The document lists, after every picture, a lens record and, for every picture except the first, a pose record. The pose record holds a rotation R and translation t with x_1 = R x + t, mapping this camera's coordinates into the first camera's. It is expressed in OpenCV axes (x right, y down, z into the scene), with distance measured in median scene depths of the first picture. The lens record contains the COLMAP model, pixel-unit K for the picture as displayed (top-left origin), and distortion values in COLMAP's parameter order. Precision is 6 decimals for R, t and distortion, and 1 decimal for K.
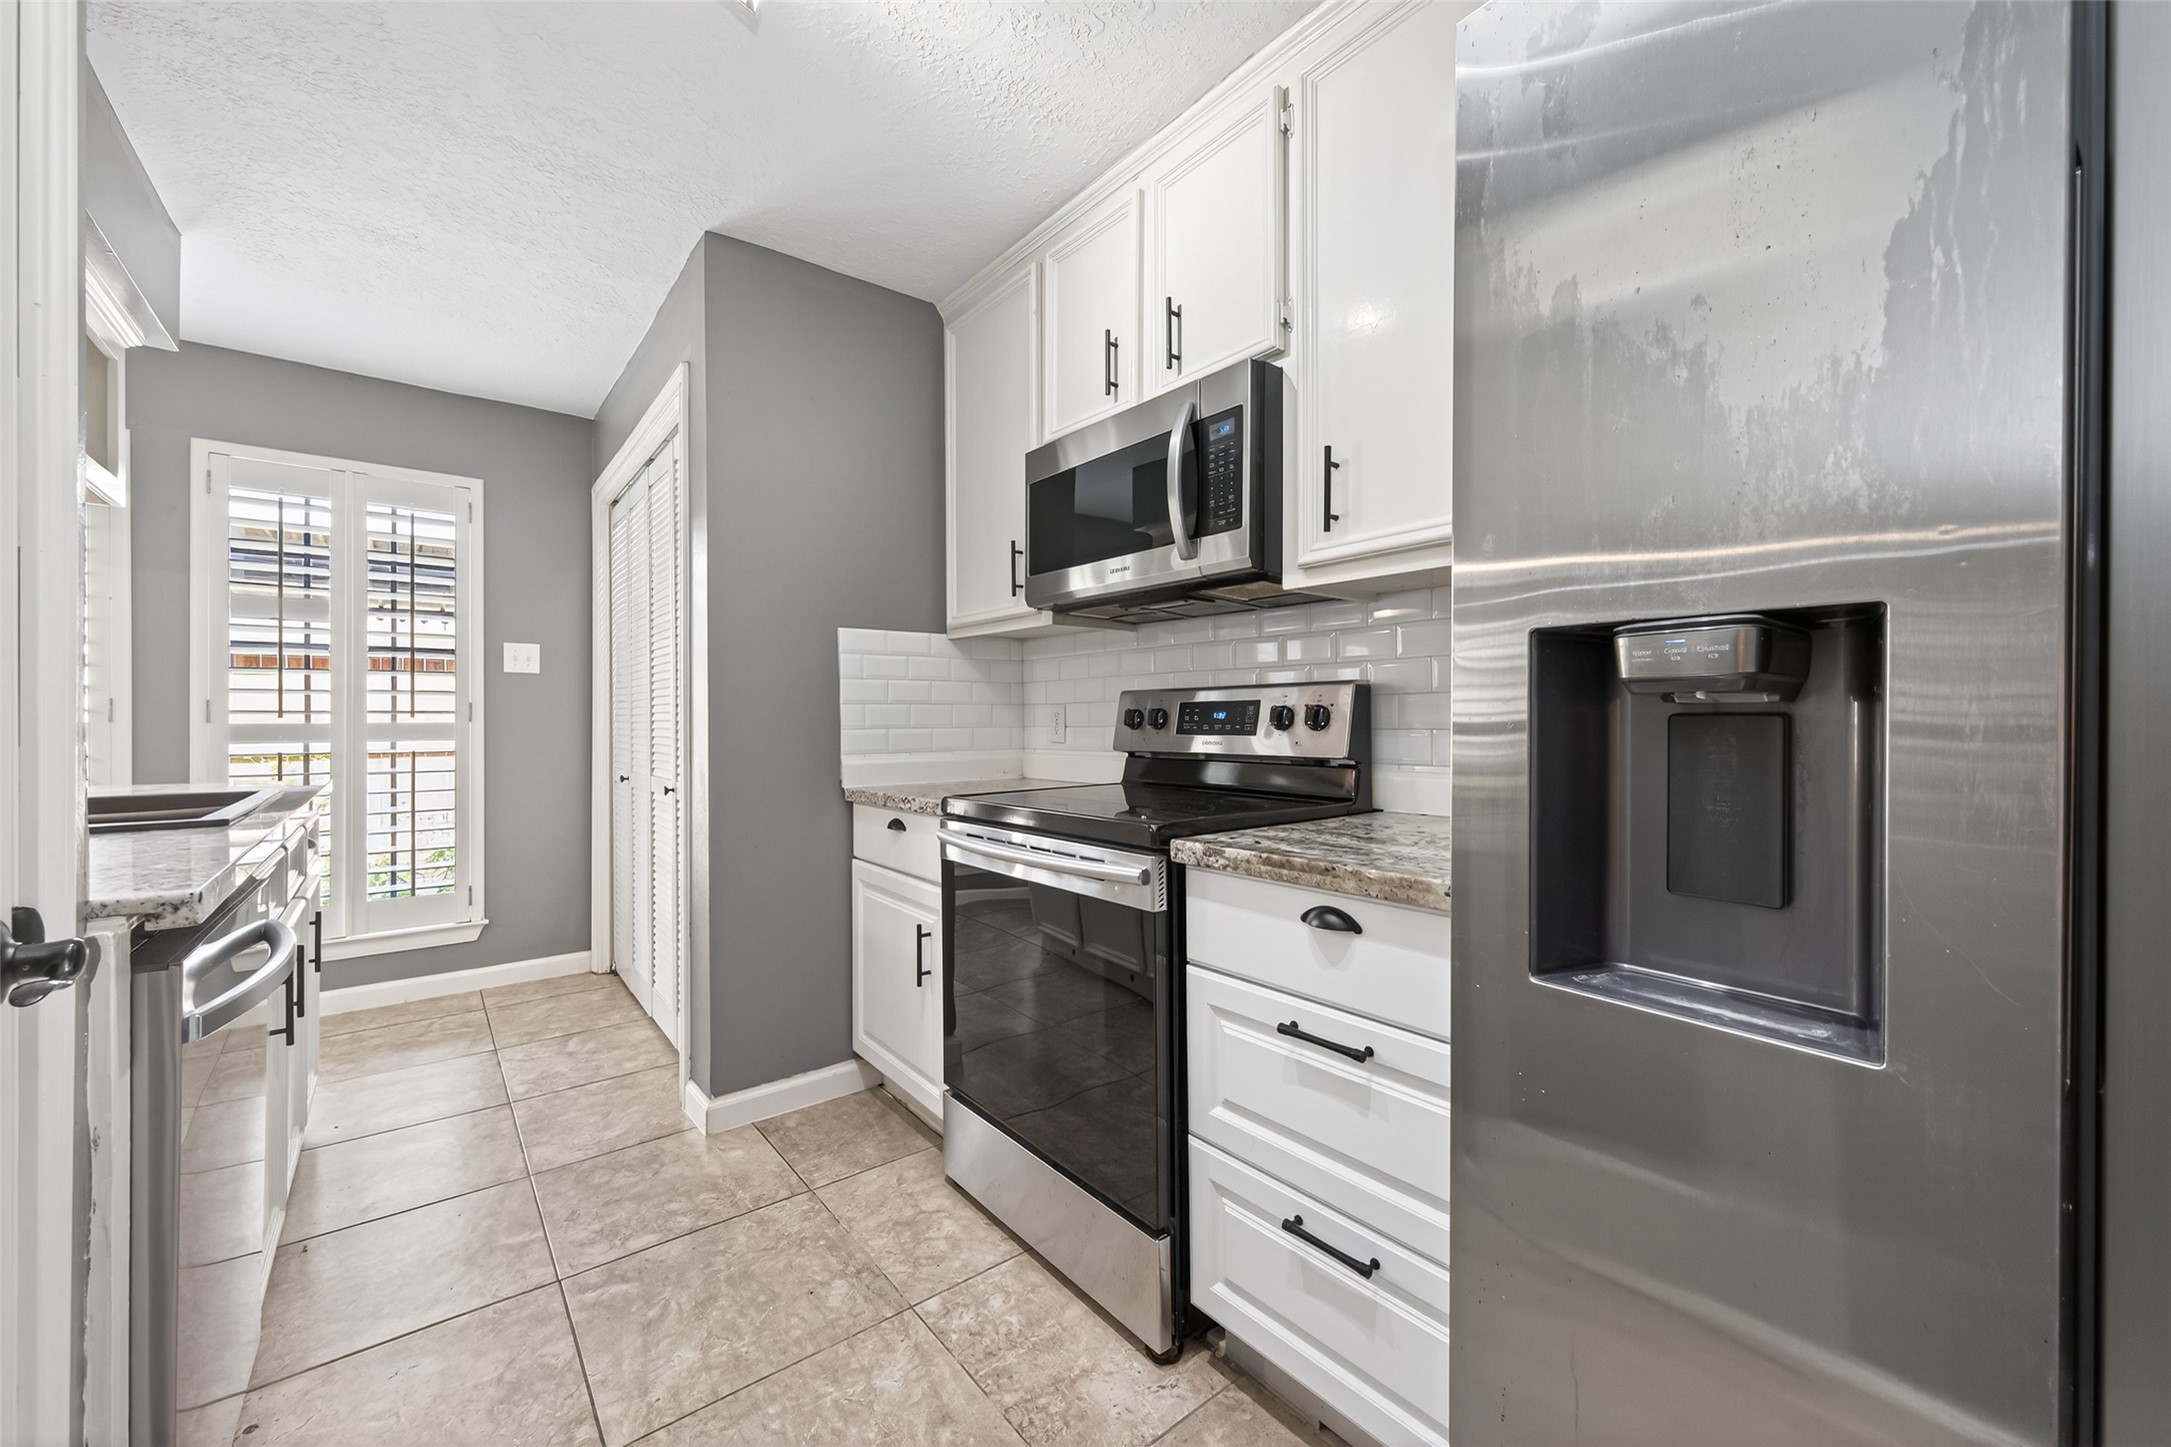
lens RADIAL K [[840.4, 0, 1088.2], [0, 840.4, 724.2], [0, 0, 1]] dist [0.008123, -0.002048]
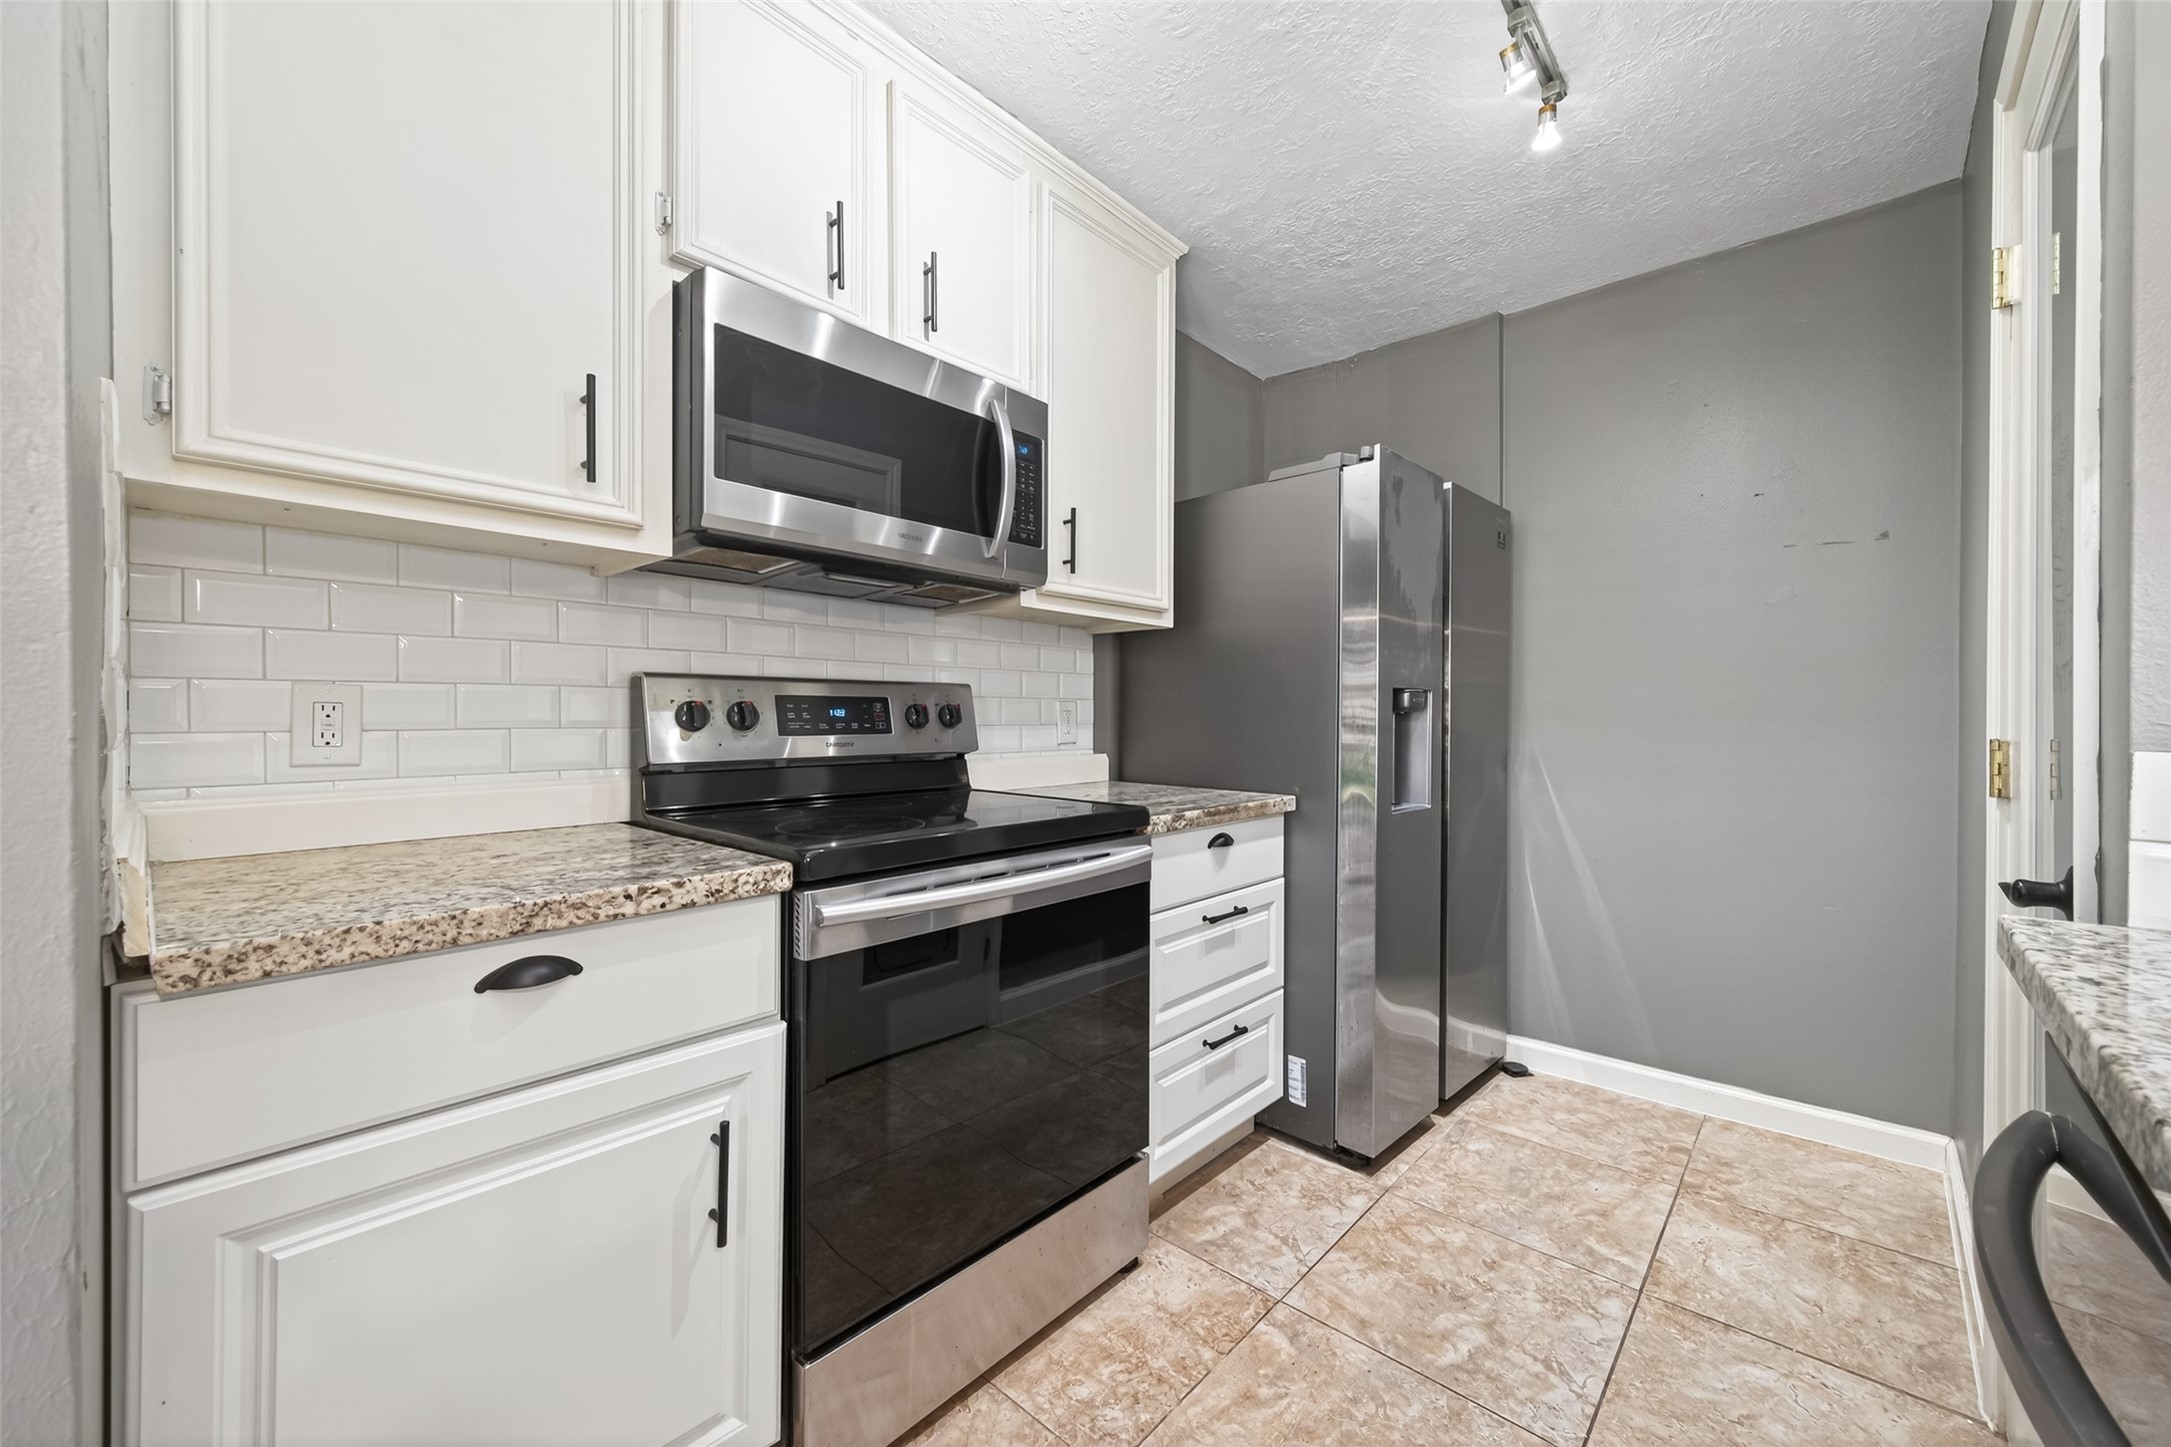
lens RADIAL K [[840.4, 0, 1087.3], [0, 840.4, 729.7], [0, 0, 1]] dist [0.008123, -0.002048]
pose [[-0.155062, -0.012854, 0.987821, -0.768294], [0.002152, 0.999909, 0.013349, -0.004117], [-0.987902, 0.004196, -0.155020, 0.905007]]
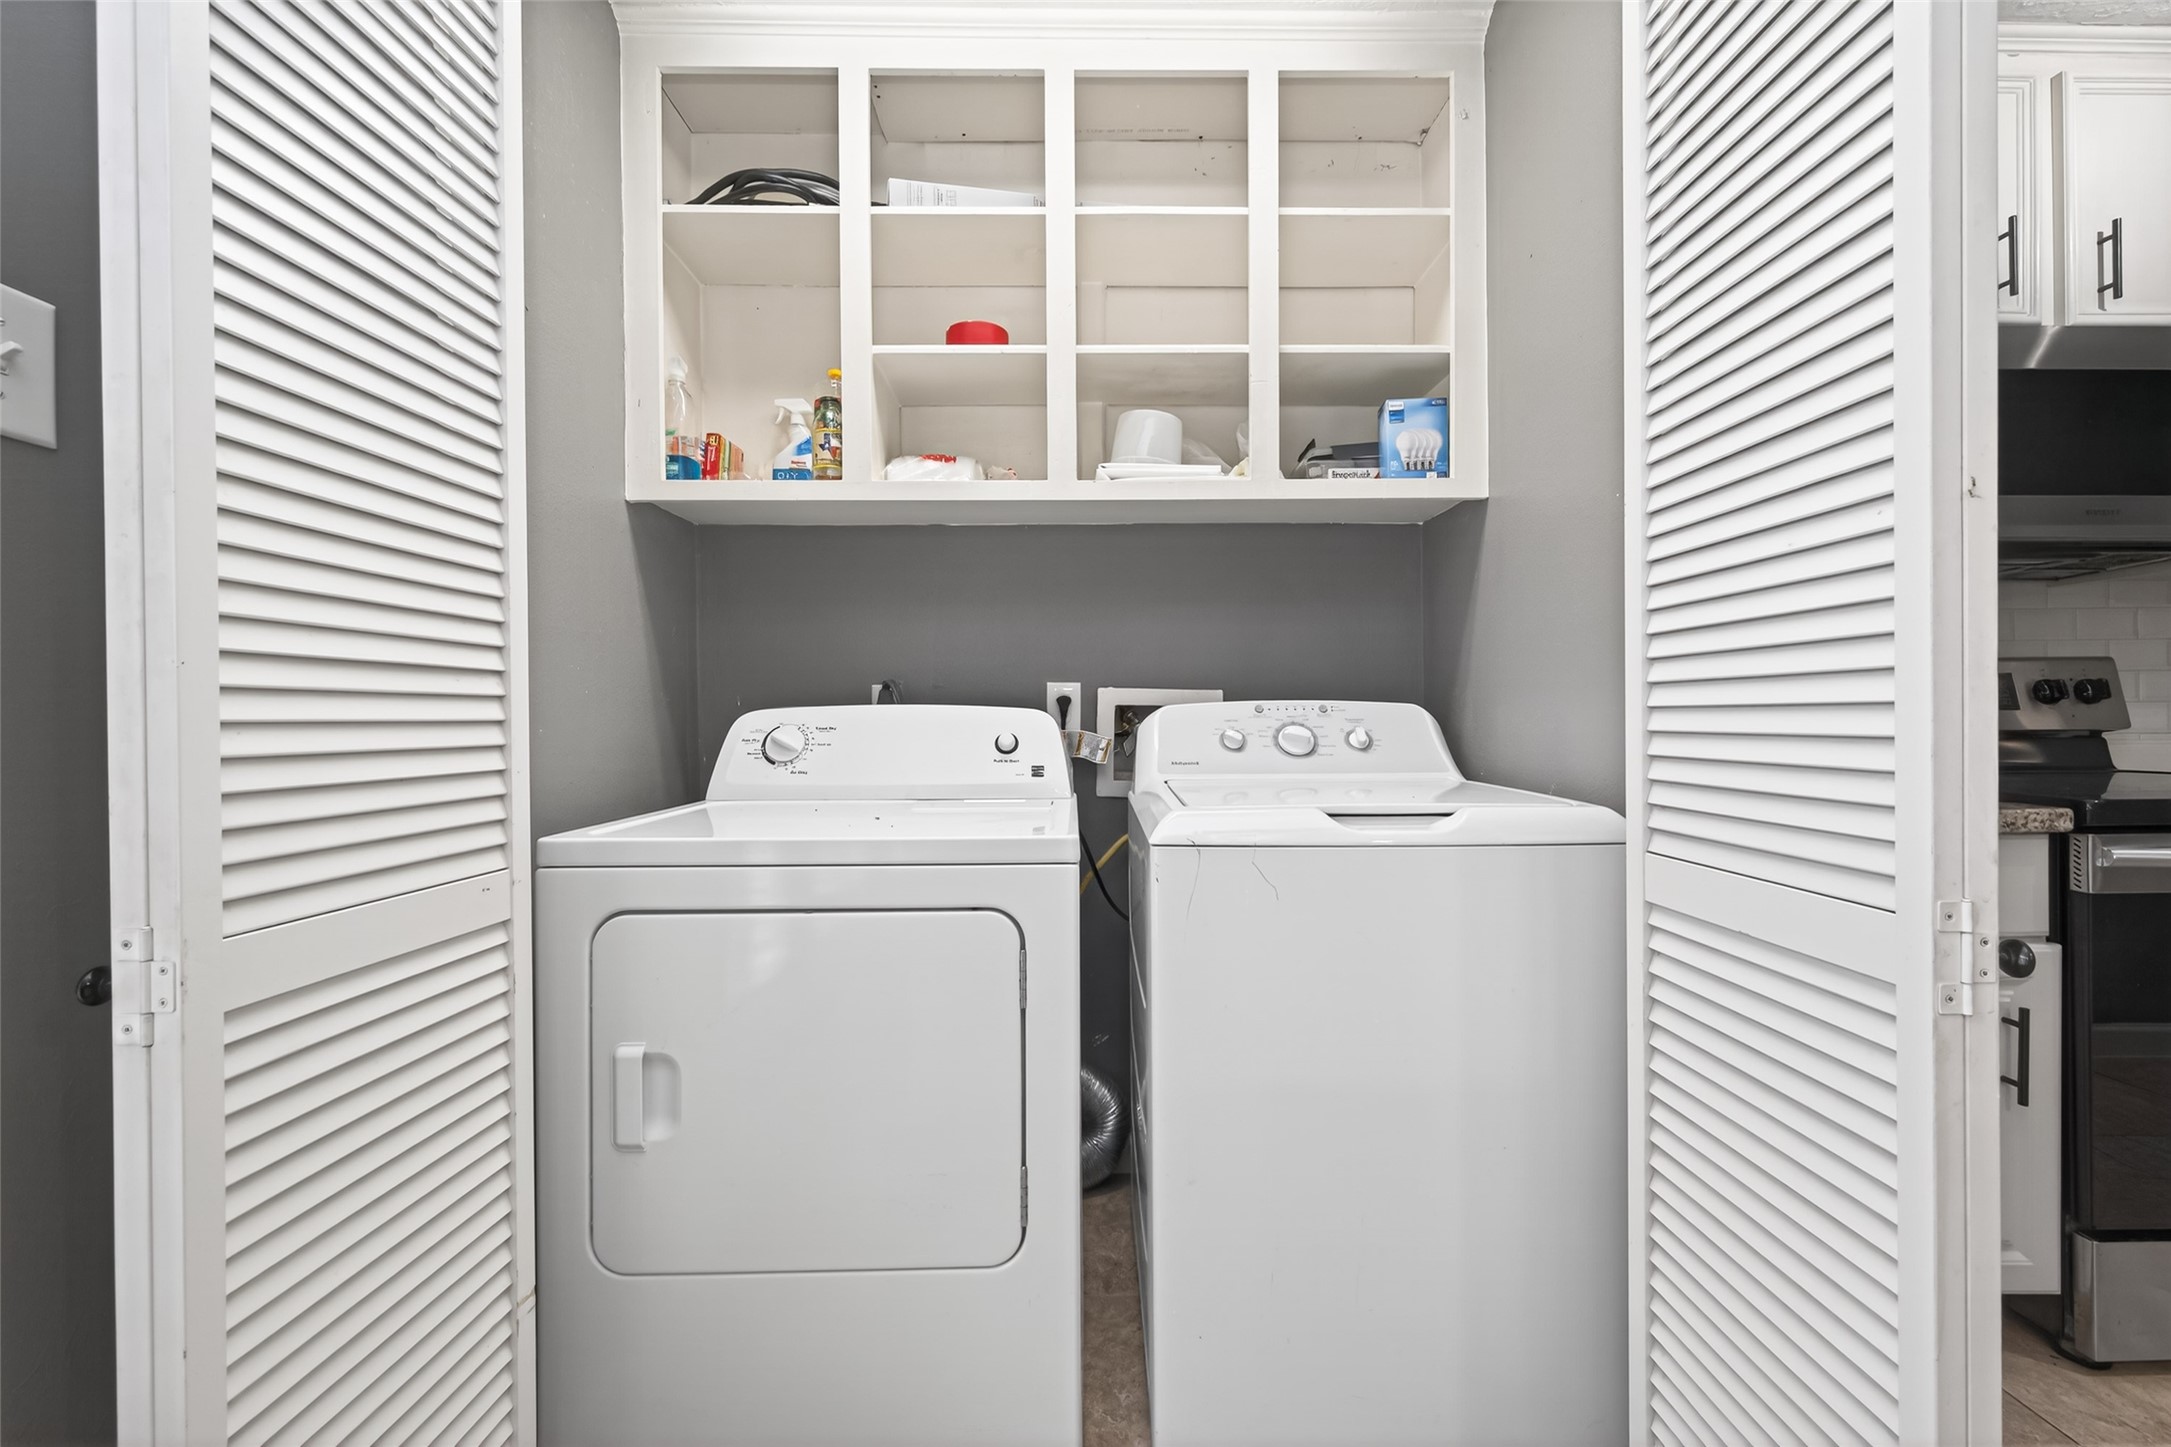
lens RADIAL K [[840.4, 0, 1082.3], [0, 840.4, 714.4], [0, 0, 1]] dist [0.008123, -0.002048]
pose [[0.616597, -0.006004, 0.787256, -1.194927], [0.006320, 0.999976, 0.002676, 0.009230], [-0.787254, 0.003325, 0.616620, 1.213743]]
